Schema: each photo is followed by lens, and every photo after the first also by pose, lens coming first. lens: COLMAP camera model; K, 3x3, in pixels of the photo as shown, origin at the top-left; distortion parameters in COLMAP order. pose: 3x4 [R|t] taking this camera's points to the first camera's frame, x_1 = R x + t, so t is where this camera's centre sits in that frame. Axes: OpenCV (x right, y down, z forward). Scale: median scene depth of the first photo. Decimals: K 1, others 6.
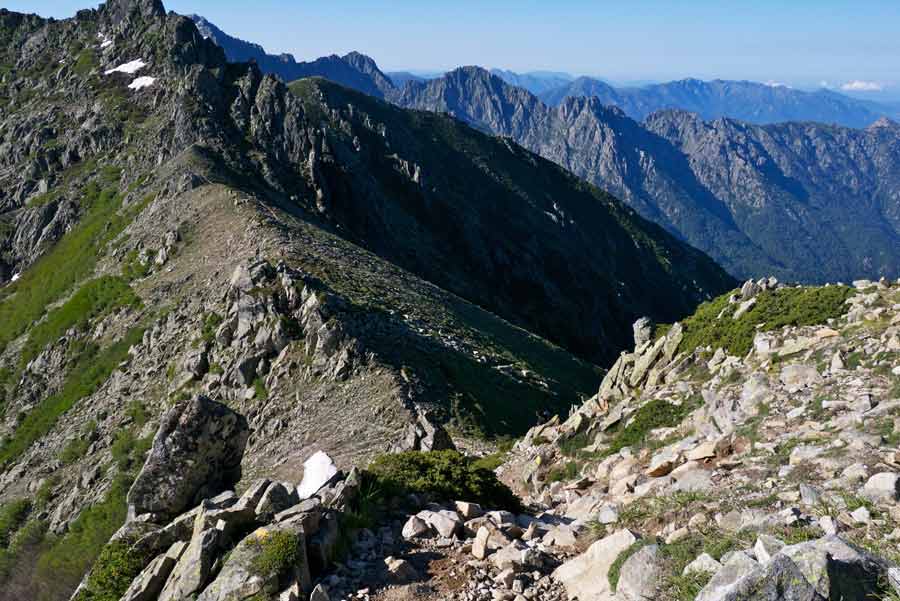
lens RADIAL K [[722.6, 0, 451.4], [0, 722.6, 325.3], [0, 0, 1]] dist [-0.010873, 0.000850]
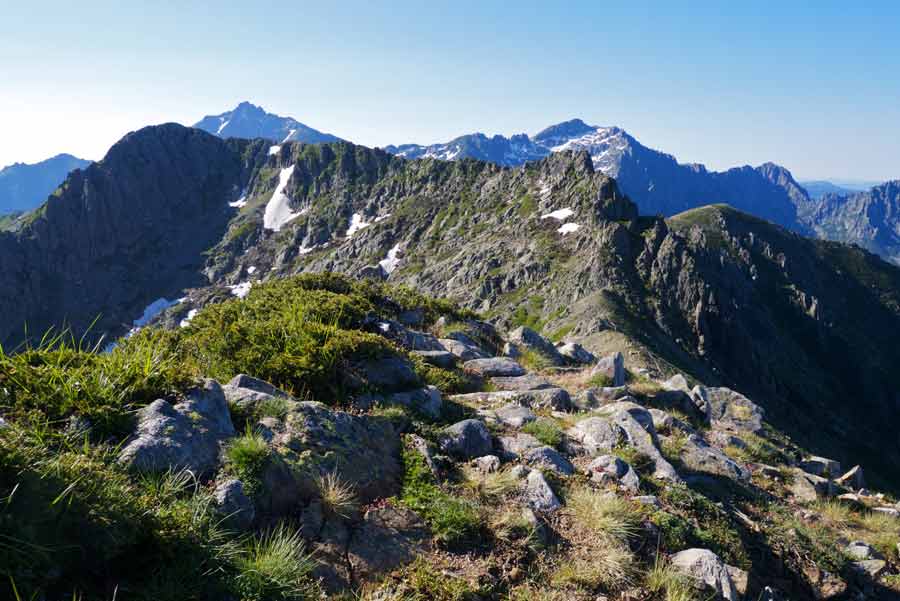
lens RADIAL K [[722.6, 0, 451.4], [0, 722.6, 325.3], [0, 0, 1]] dist [-0.010873, 0.000850]
pose [[0.860686, 0.087155, -0.501621, 0.036738], [-0.155503, 0.983161, -0.095992, -0.019887], [0.484808, 0.160622, 0.859745, -0.143515]]
